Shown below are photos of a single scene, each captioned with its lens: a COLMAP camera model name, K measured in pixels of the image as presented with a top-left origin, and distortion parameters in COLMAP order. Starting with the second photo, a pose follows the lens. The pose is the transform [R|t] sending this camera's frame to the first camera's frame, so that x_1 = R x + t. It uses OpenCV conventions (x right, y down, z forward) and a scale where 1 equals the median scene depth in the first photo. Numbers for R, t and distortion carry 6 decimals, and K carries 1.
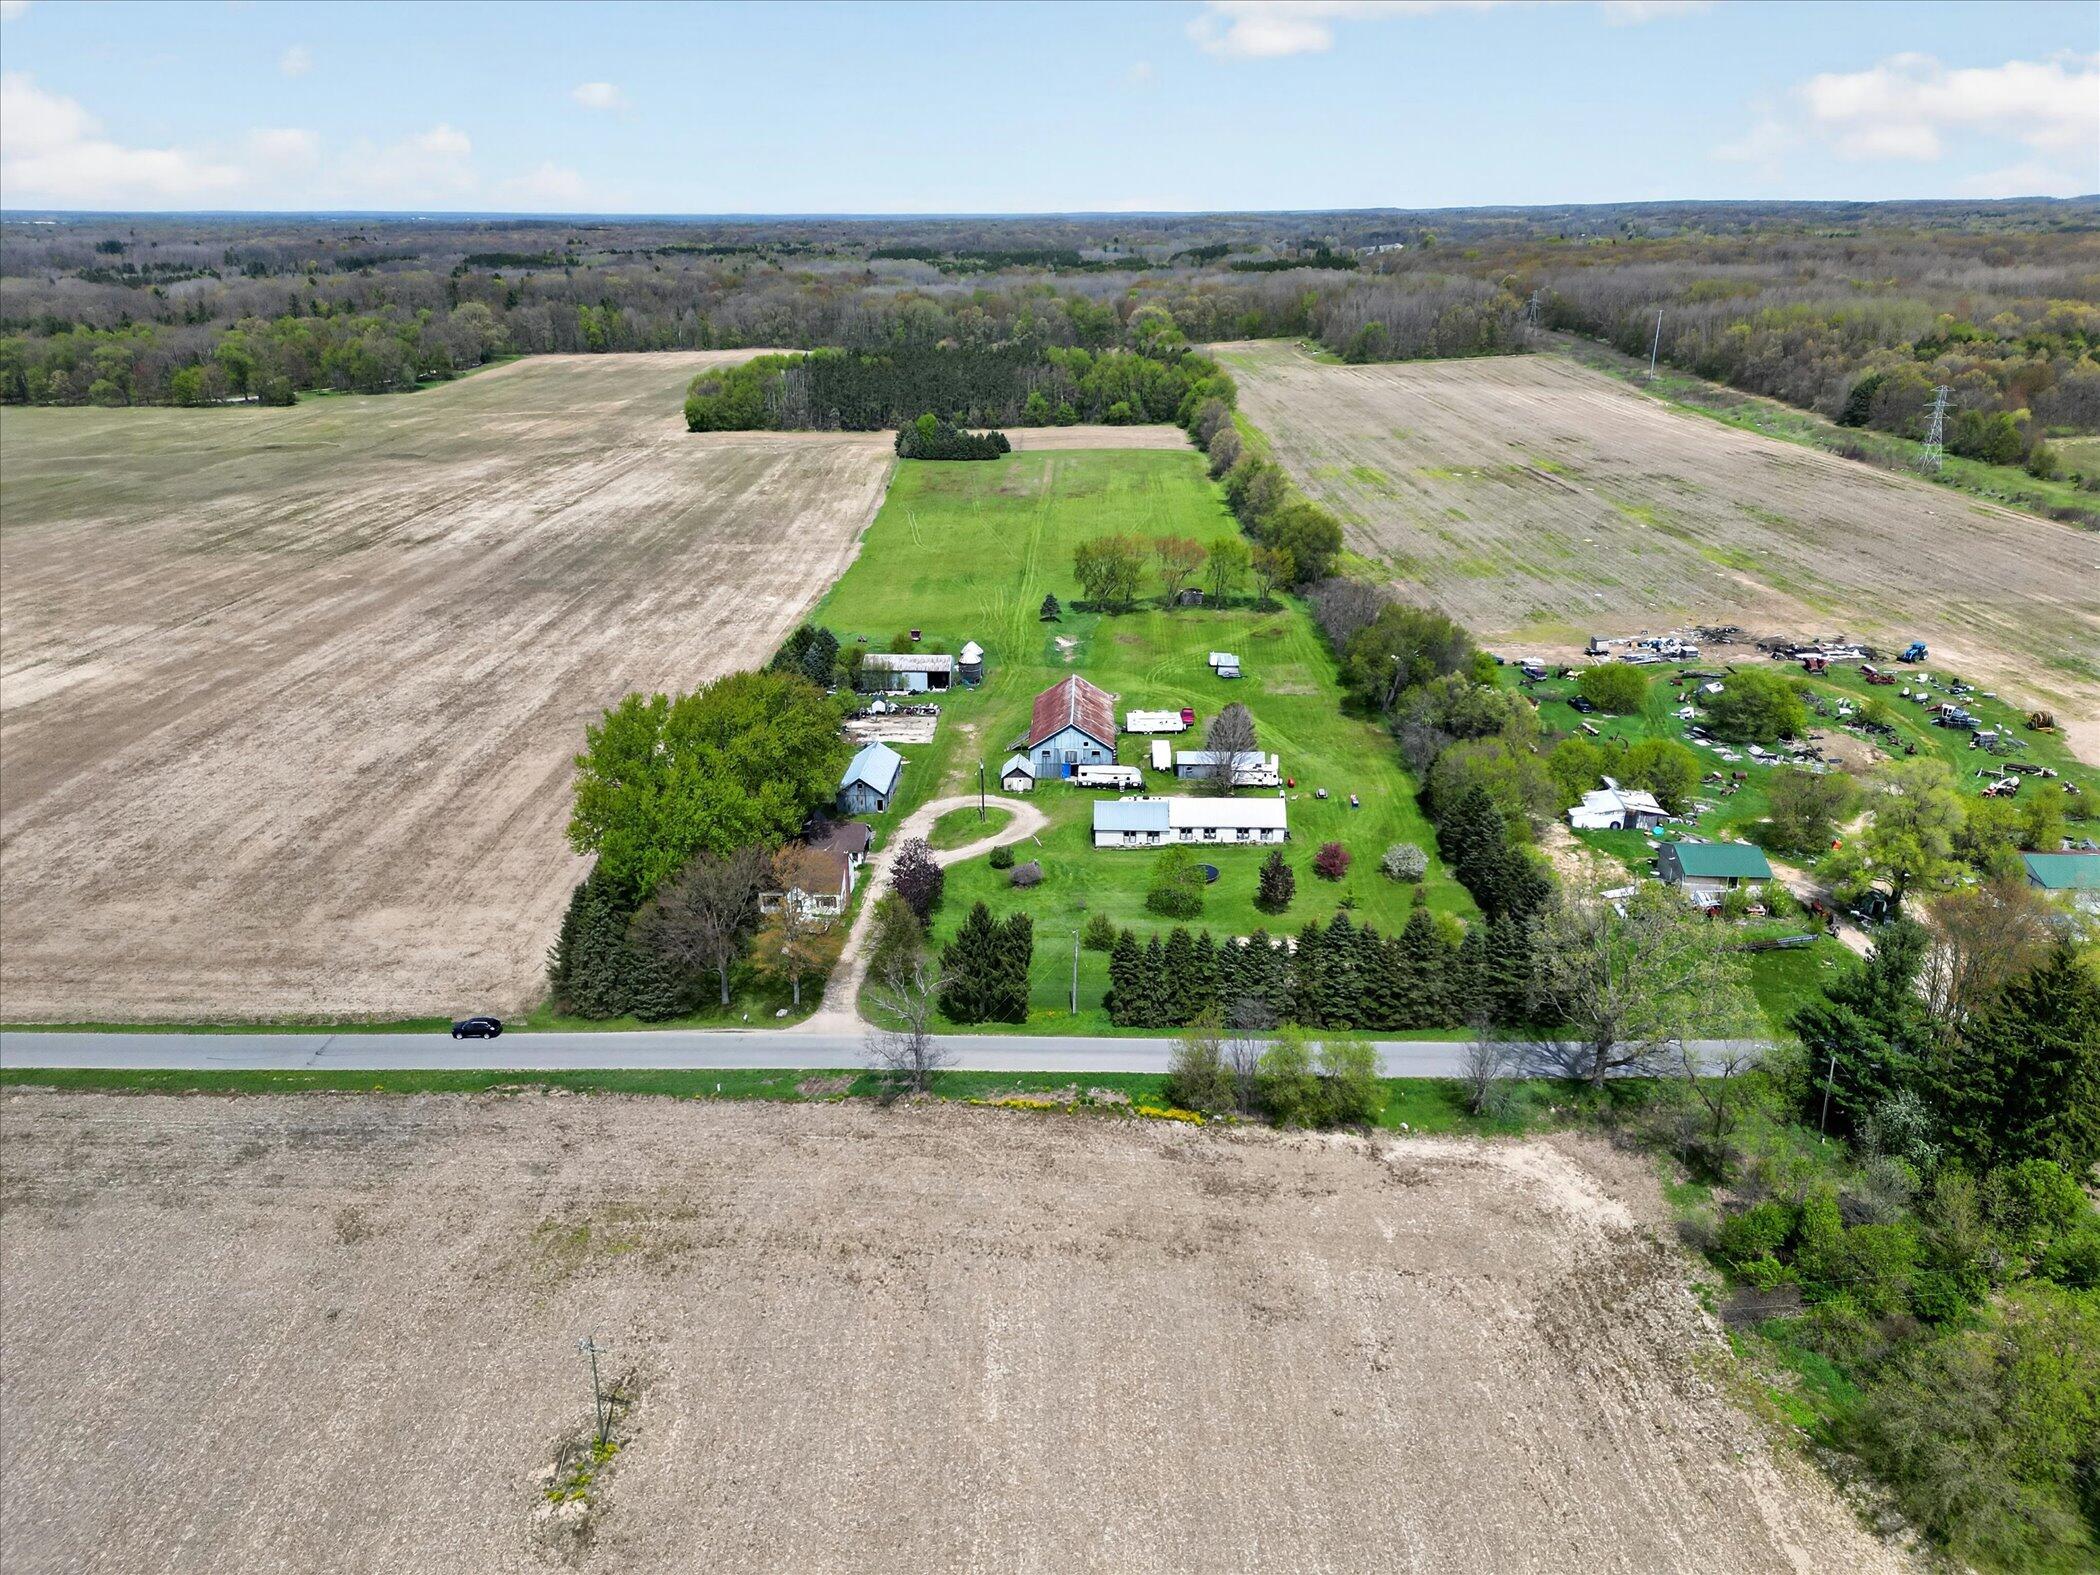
lens RADIAL K [[1461.3, 0, 1056.5], [0, 1461.3, 786.8], [0, 0, 1]] dist [0.083798, -0.087207]
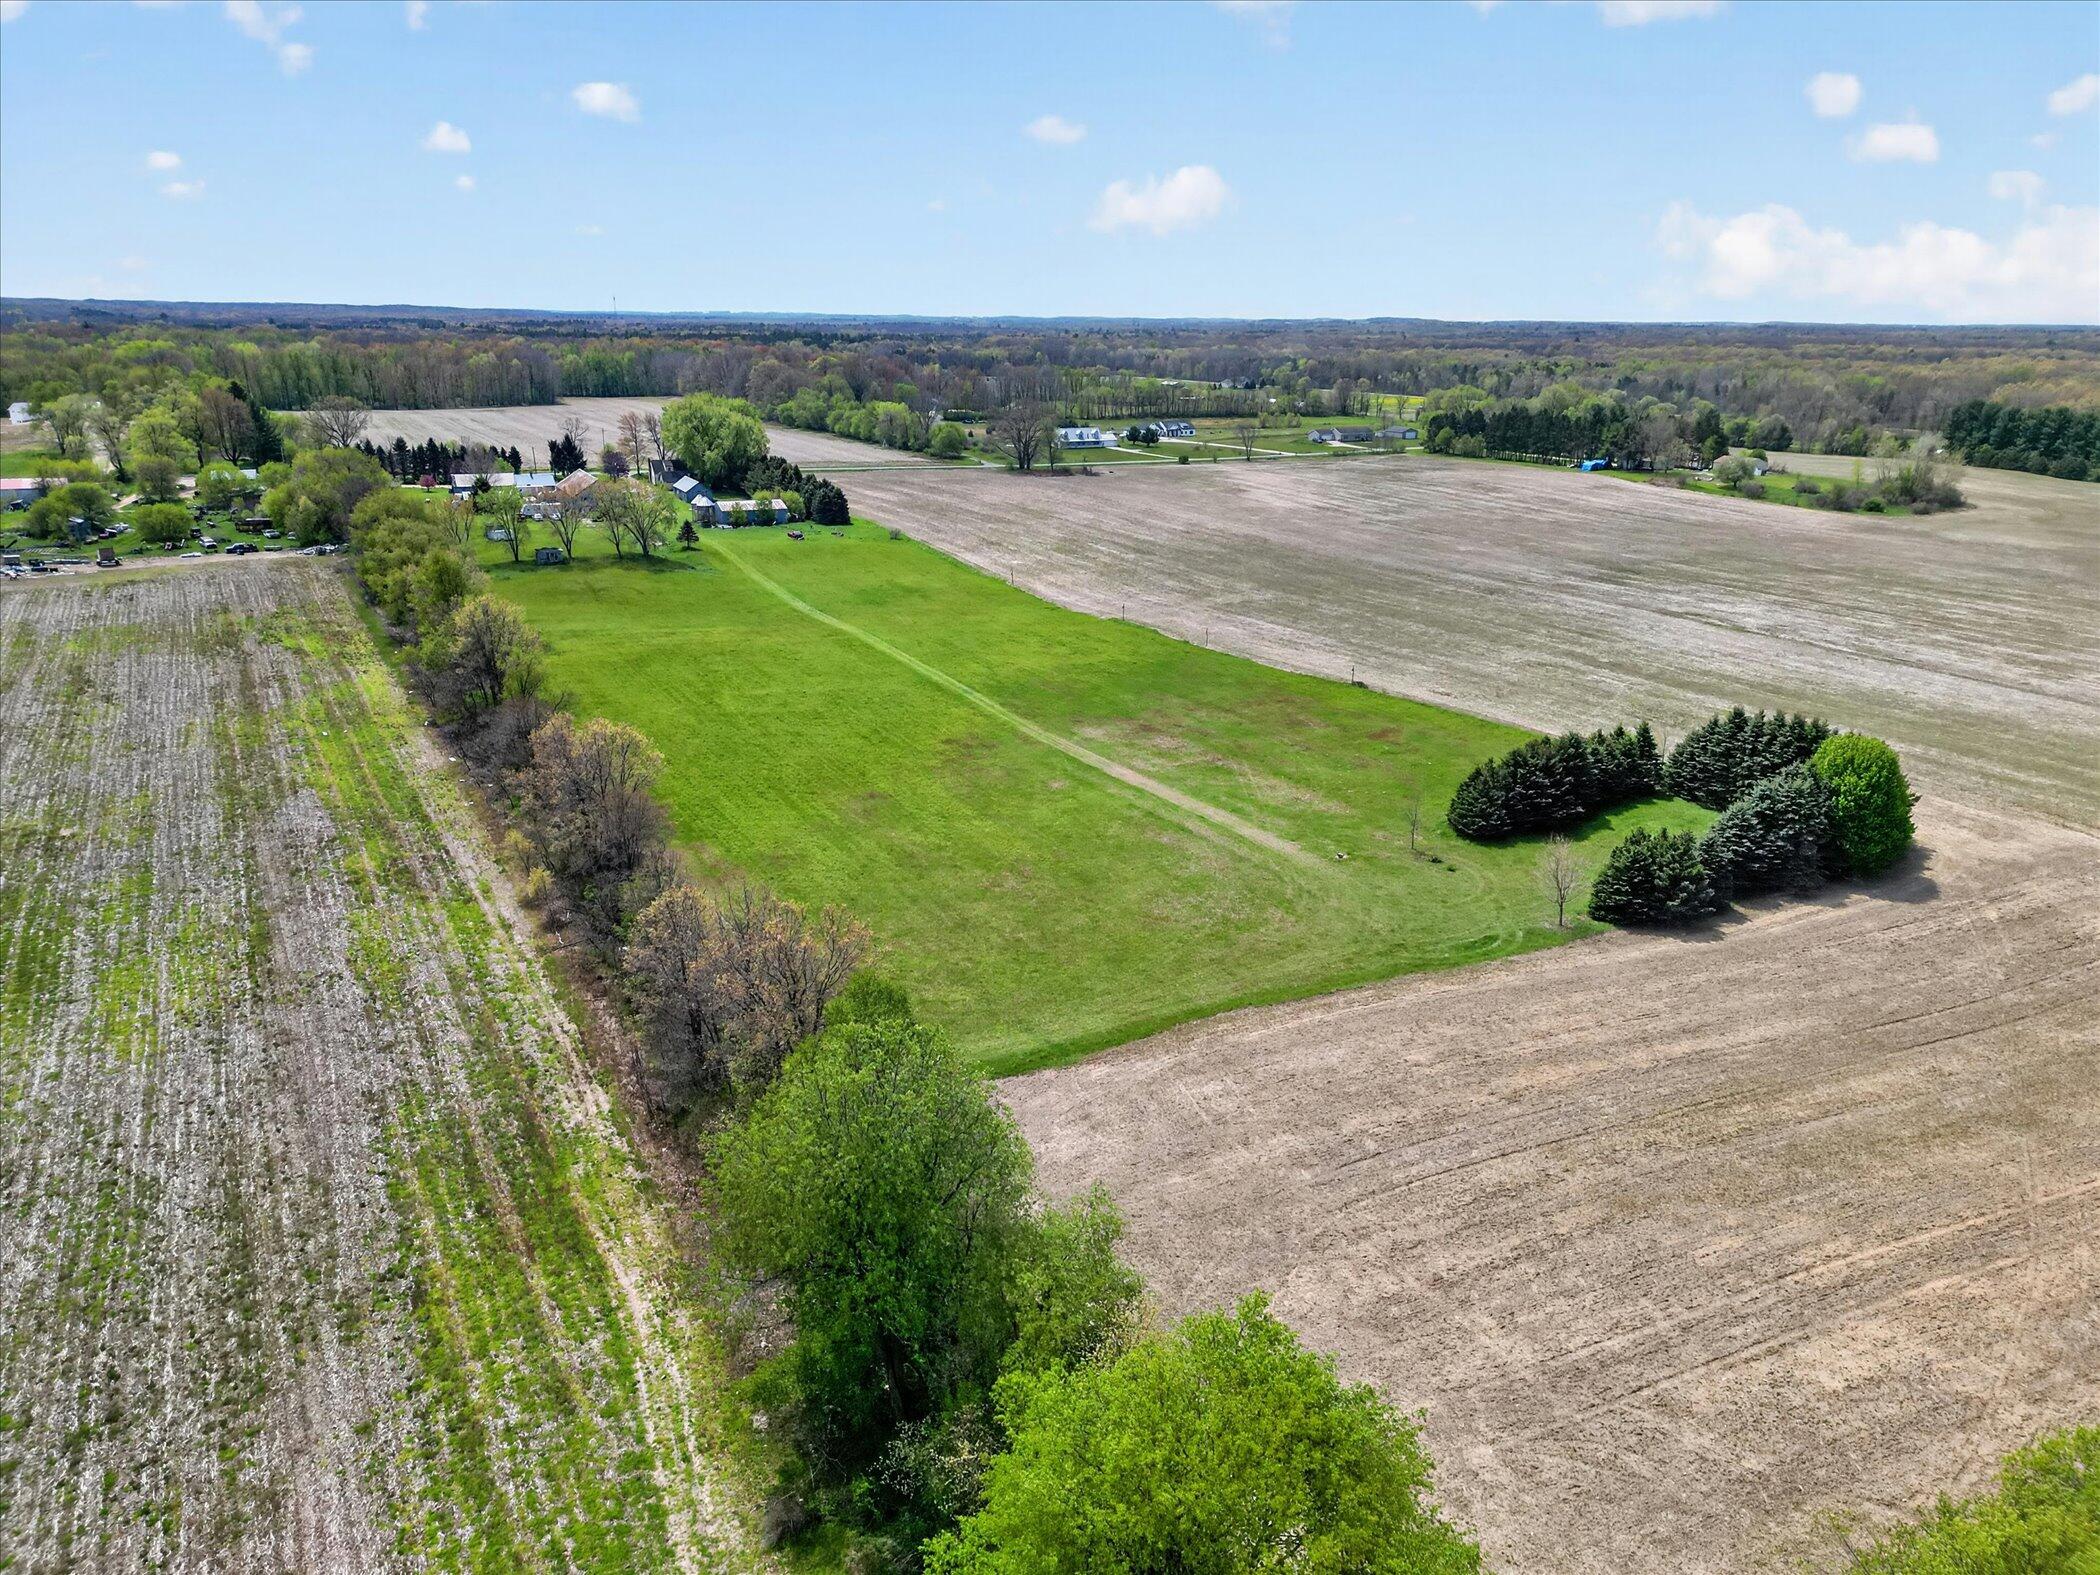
lens RADIAL K [[1461.3, 0, 1051.0], [0, 1461.3, 797.2], [0, 0, 1]] dist [0.083798, -0.087207]
pose [[-0.881850, 0.138956, -0.450590, 0.337468], [-0.180529, 0.783287, 0.594870, -0.824683], [0.435602, 0.605931, -0.665656, 2.469492]]
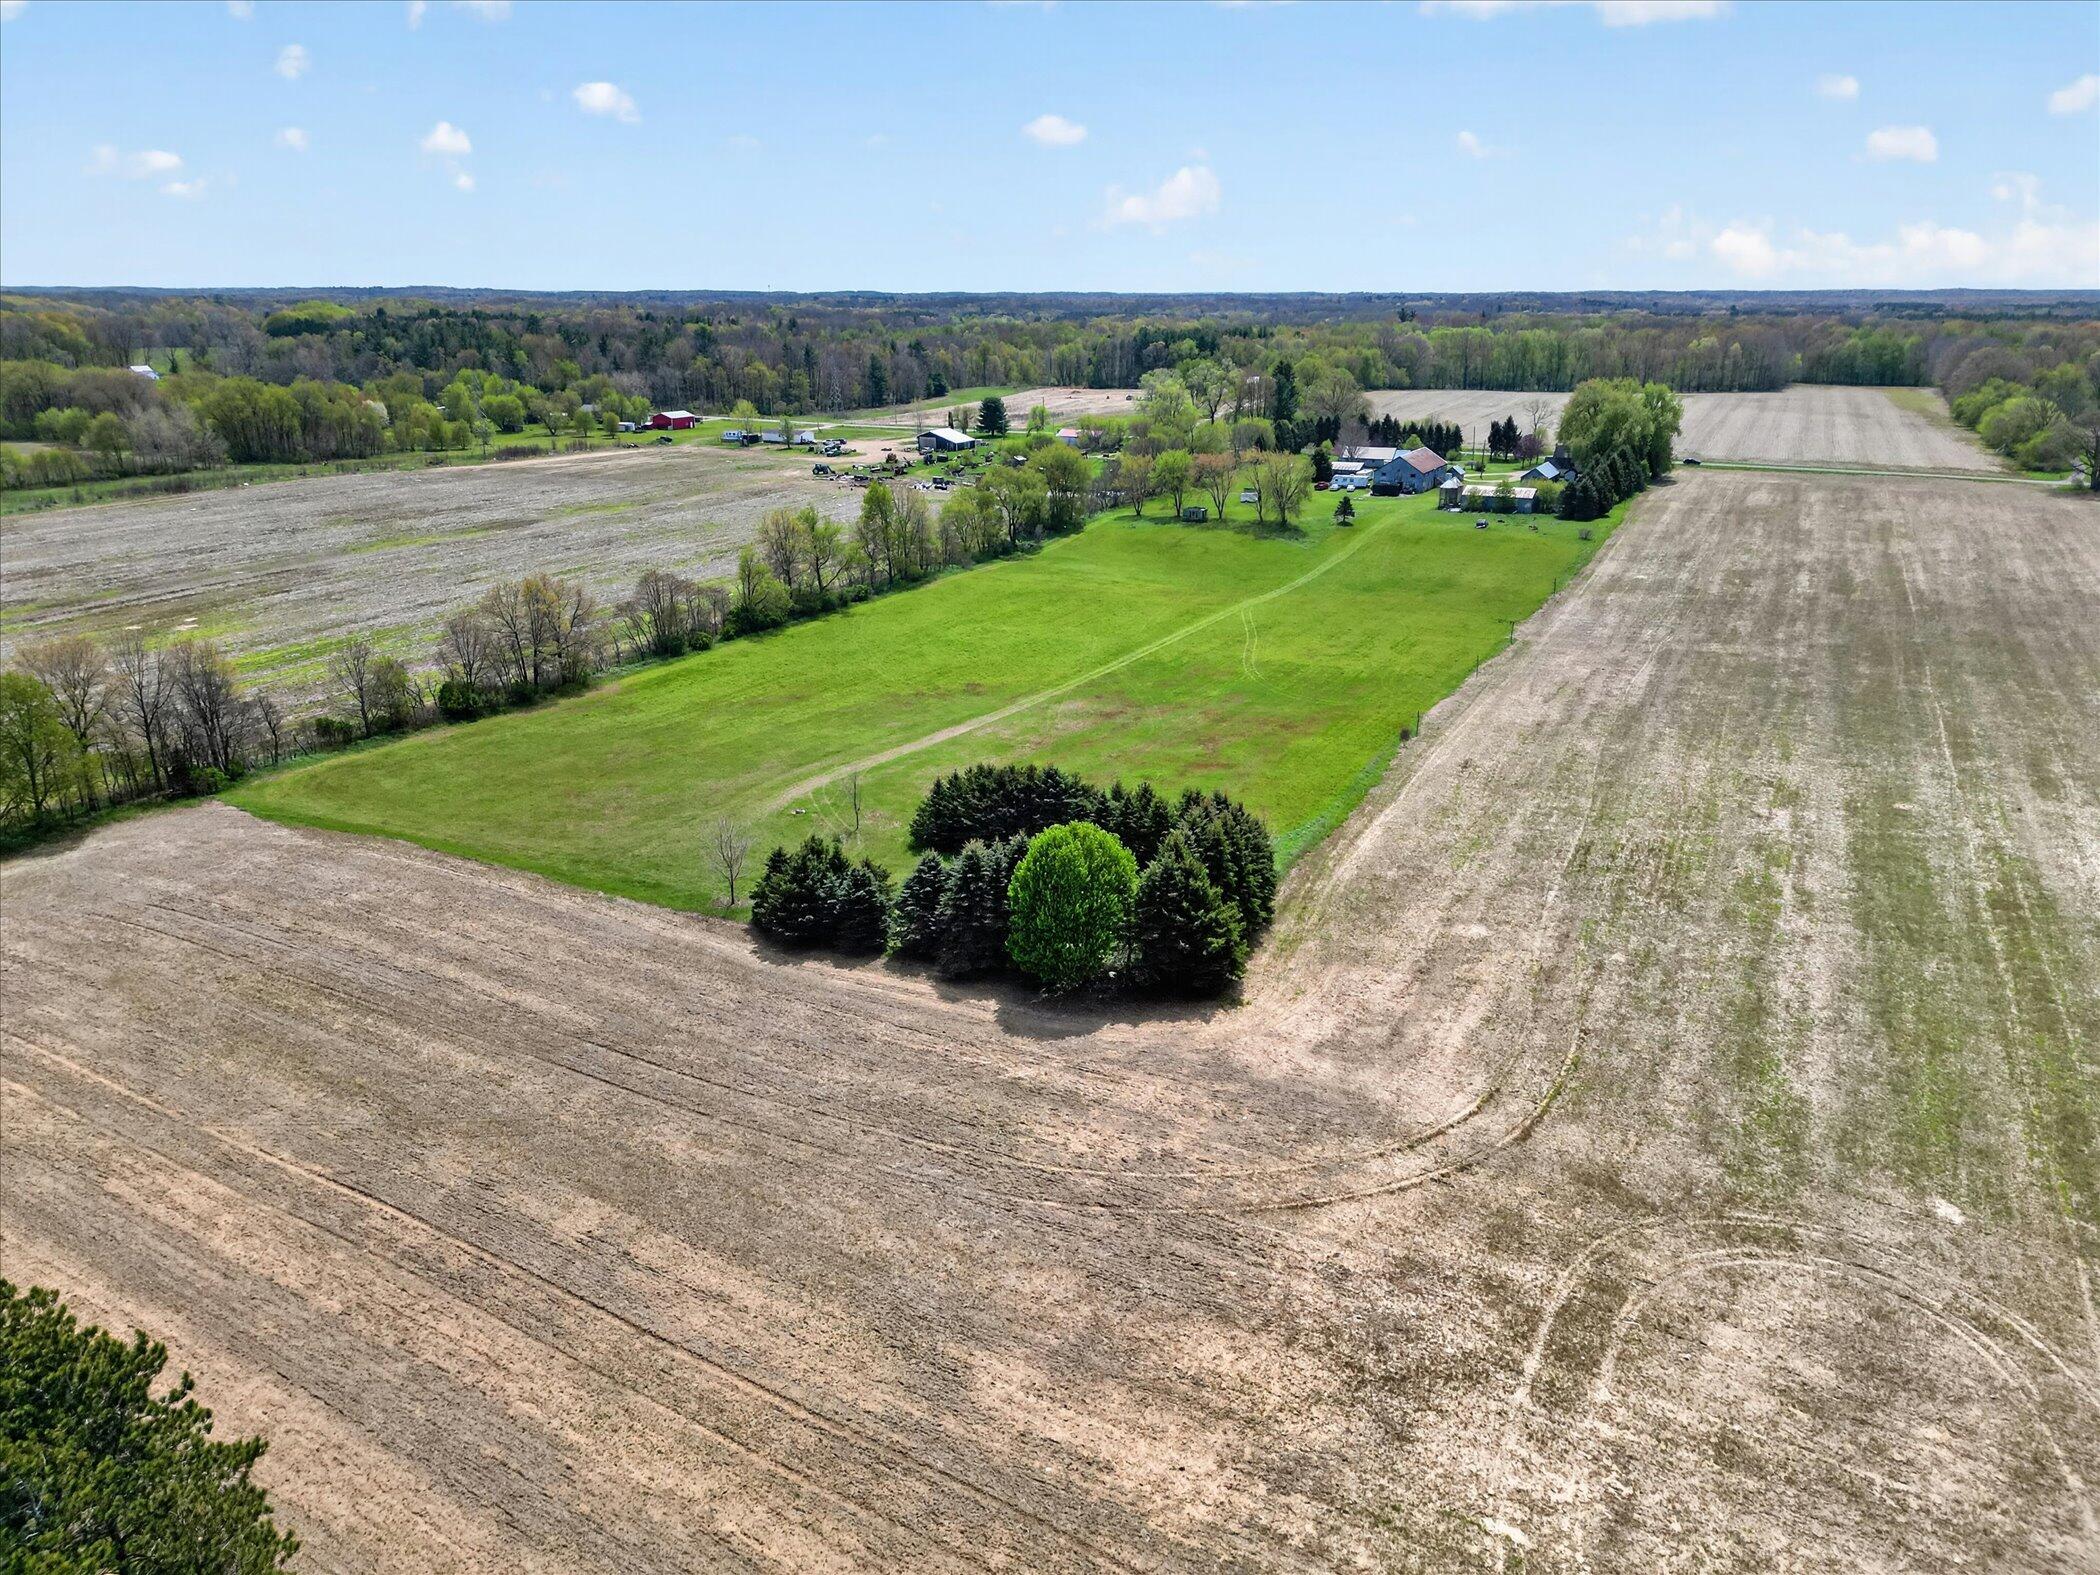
lens RADIAL K [[1461.3, 0, 1048.6], [0, 1461.3, 799.7], [0, 0, 1]] dist [0.083798, -0.087207]
pose [[-0.897684, -0.140181, 0.417748, -0.369748], [0.163328, 0.774664, 0.610917, -0.838411], [-0.409253, 0.616640, -0.672508, 2.508781]]
